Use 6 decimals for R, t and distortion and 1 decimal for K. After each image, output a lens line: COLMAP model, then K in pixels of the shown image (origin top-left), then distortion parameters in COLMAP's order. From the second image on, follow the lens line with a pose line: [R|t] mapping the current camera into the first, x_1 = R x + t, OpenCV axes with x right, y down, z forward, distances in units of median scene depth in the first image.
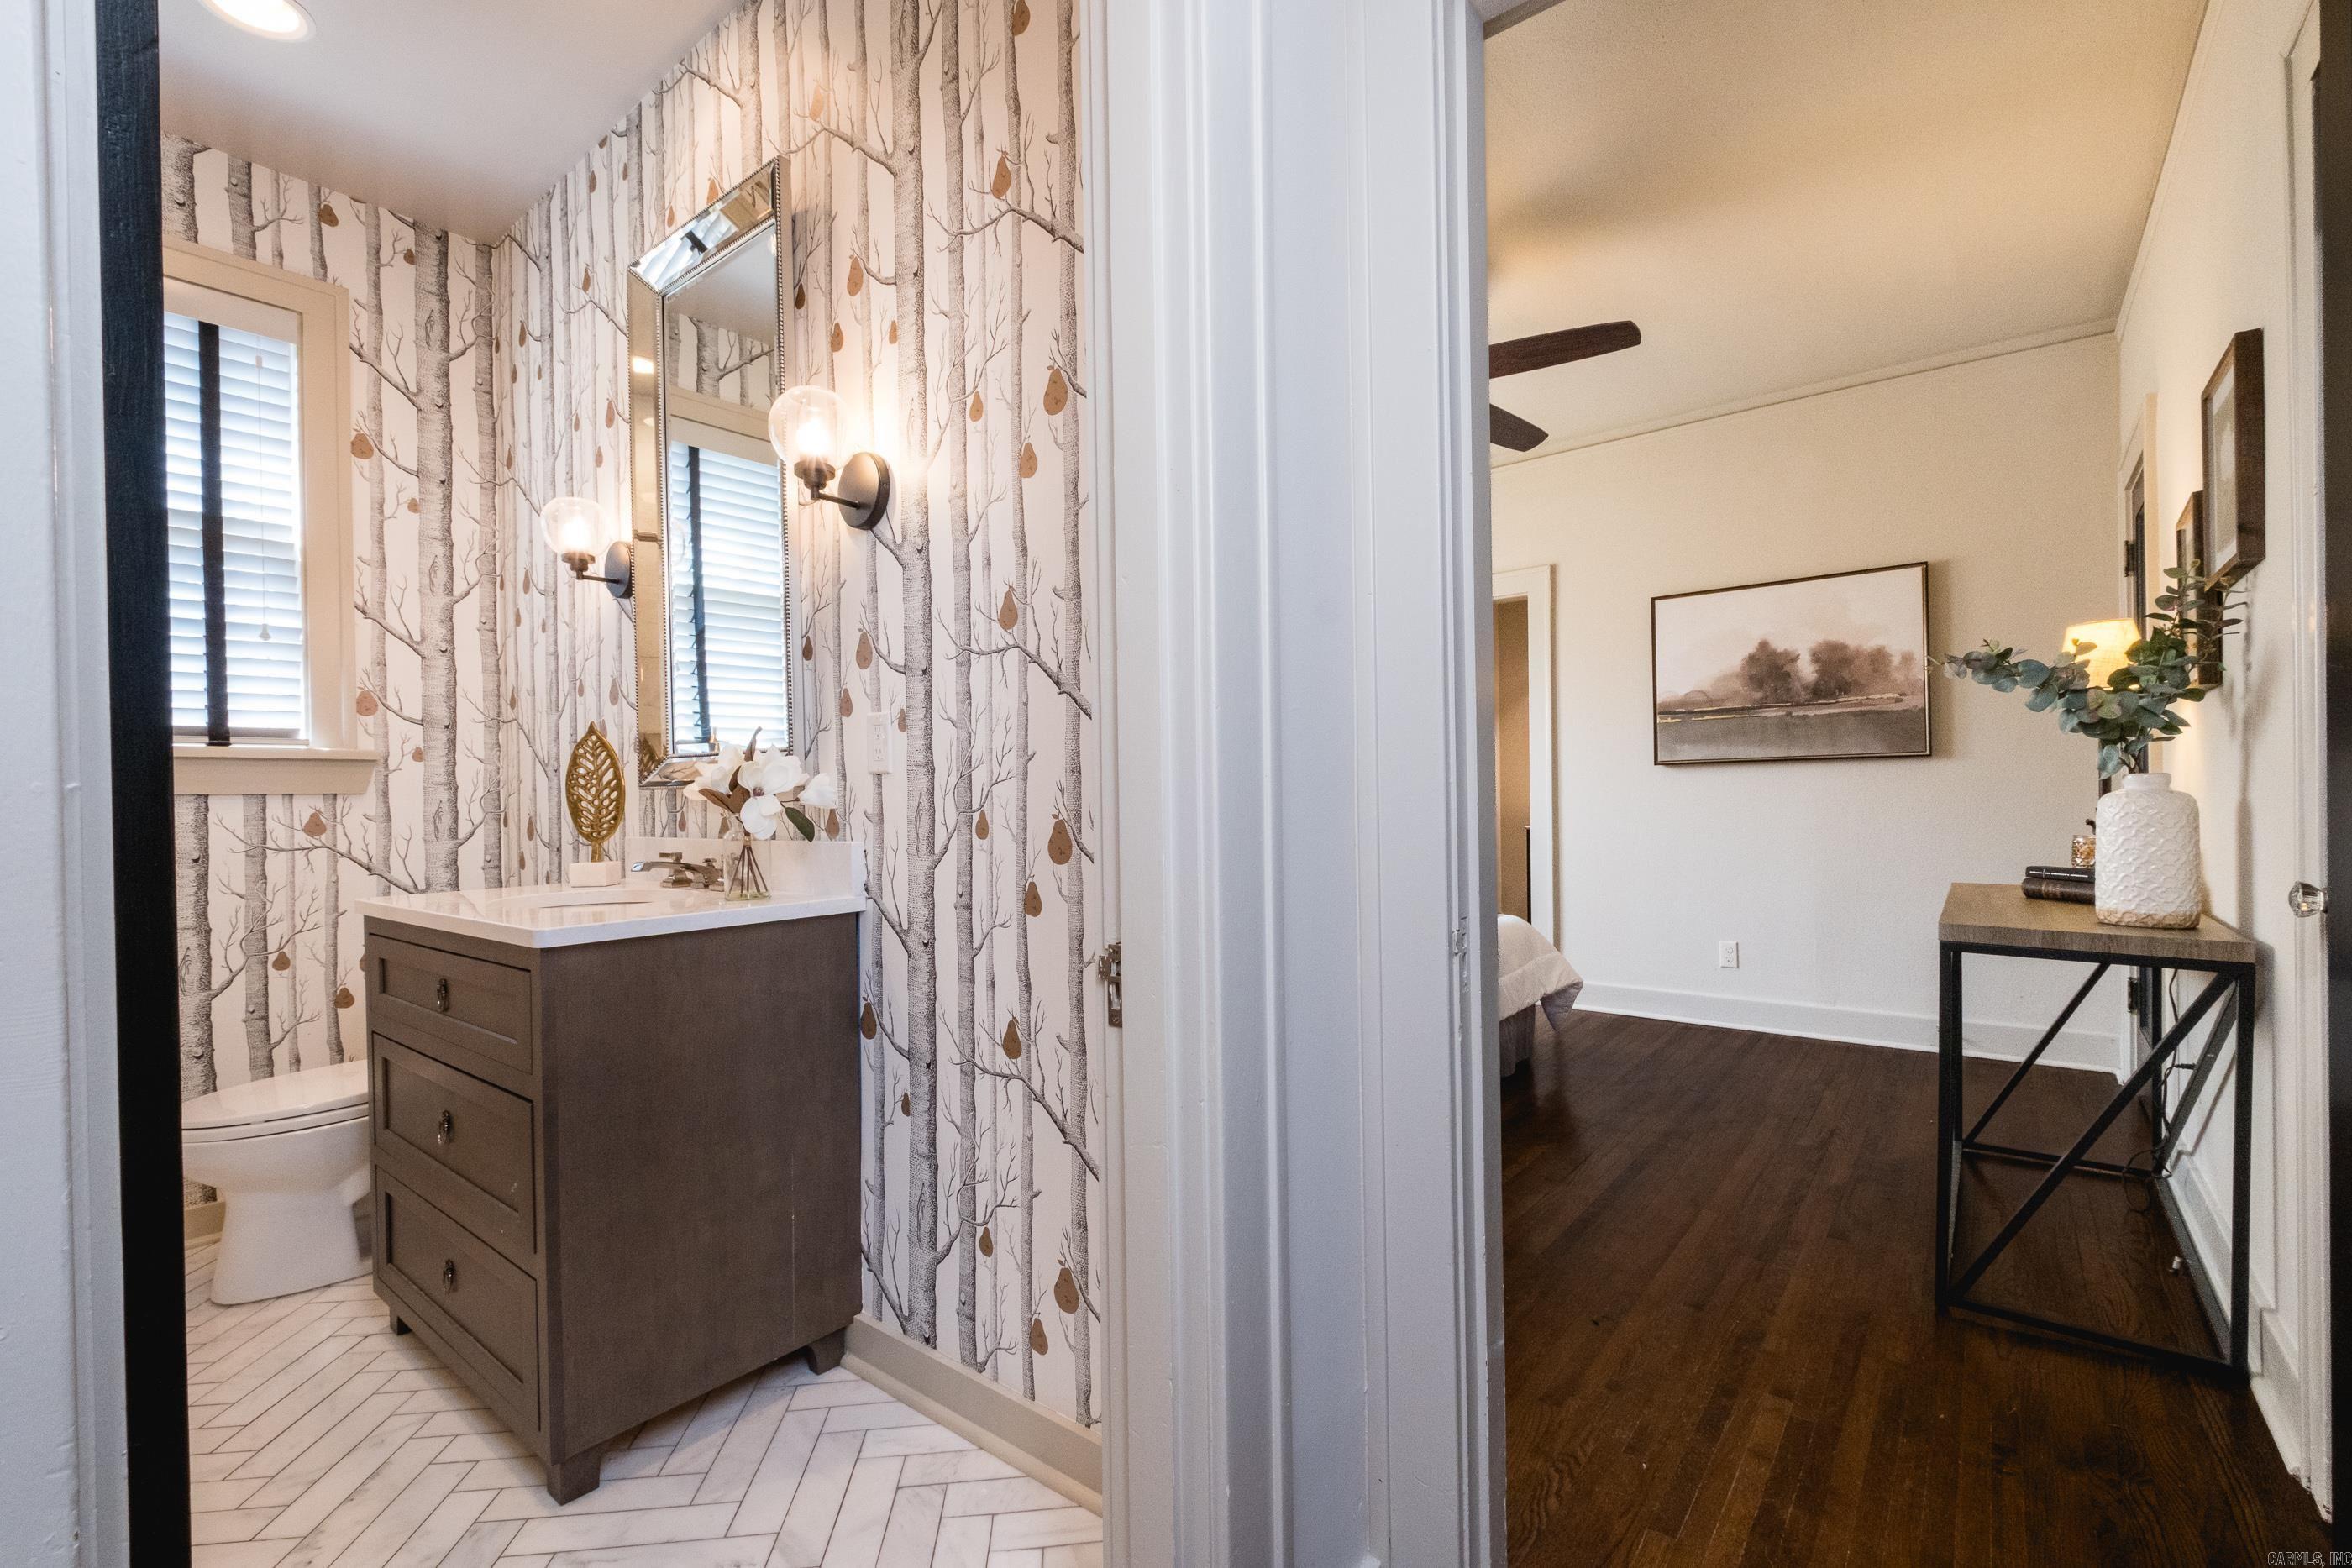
lens RADIAL K [[1044.8, 0, 1175.6], [0, 1044.8, 799.8], [0, 0, 1]] dist [0.002360, -0.003762]
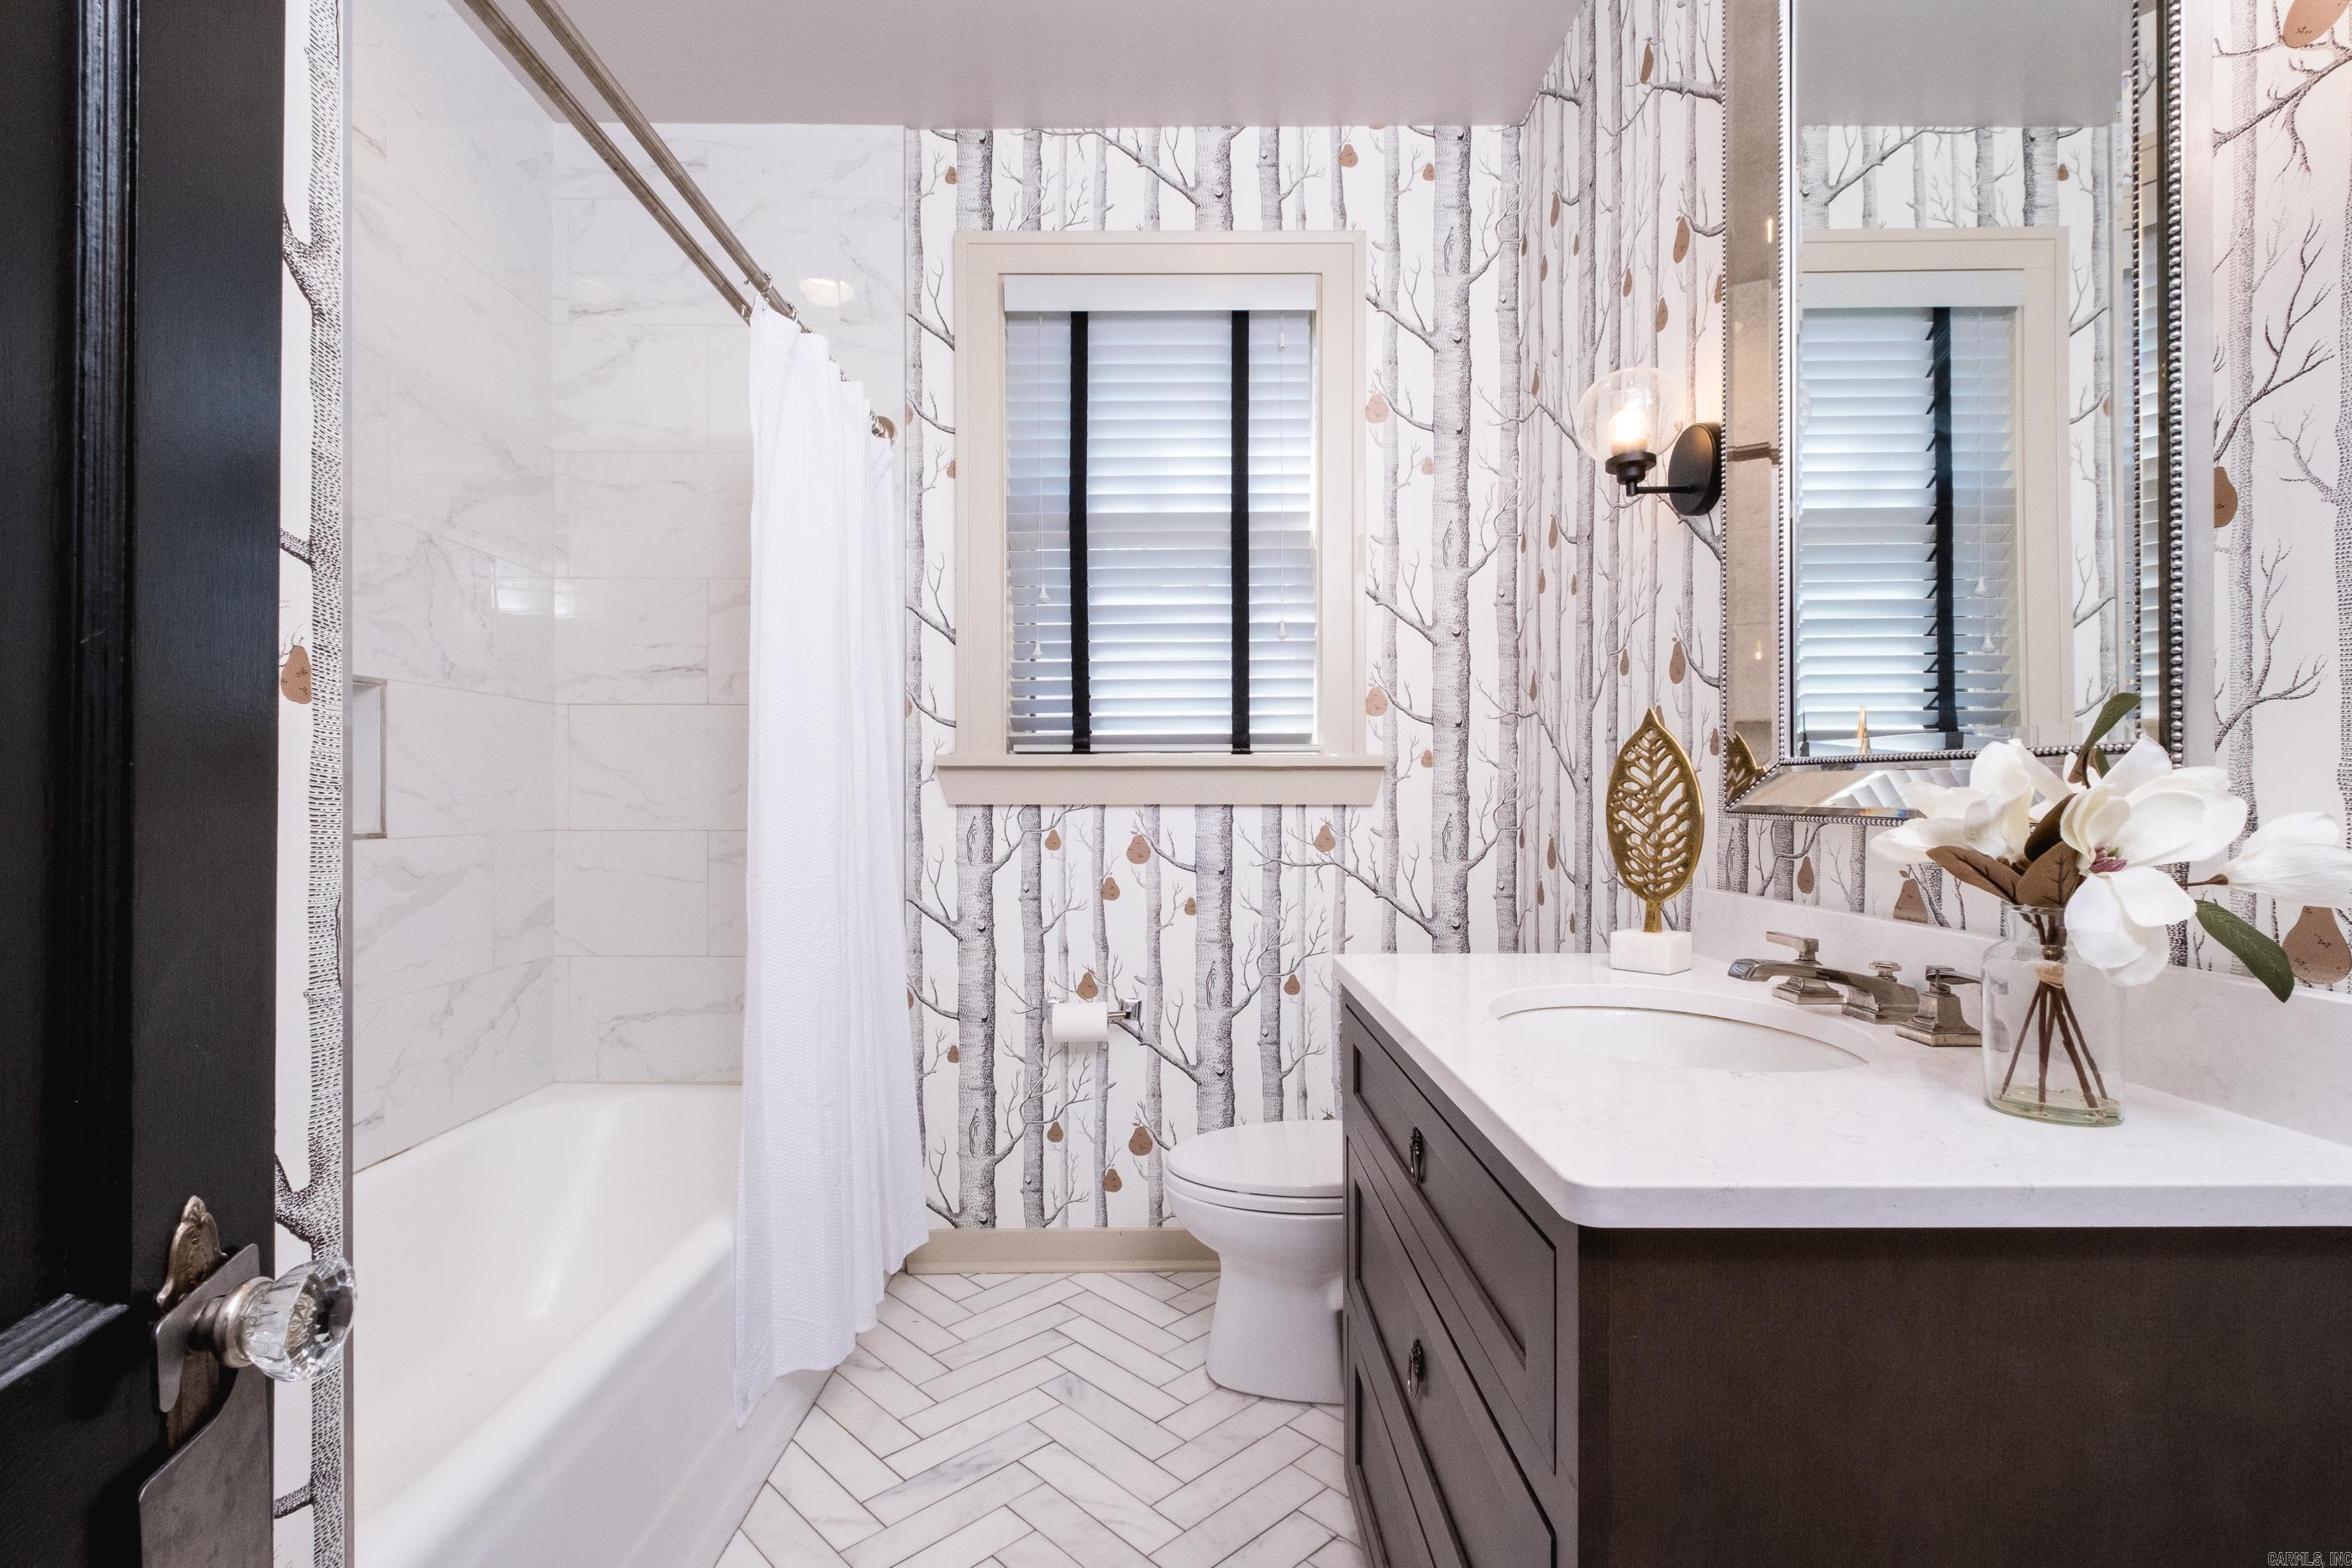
lens RADIAL K [[964.4, 0, 1060.9], [0, 964.4, 784.8], [0, 0, 1]] dist [-0.001391, -0.000489]
pose [[0.520010, 0.014417, -0.854038, -0.304477], [-0.018606, 0.999811, 0.005549, -0.031129], [0.853958, 0.013005, 0.520180, 0.490490]]
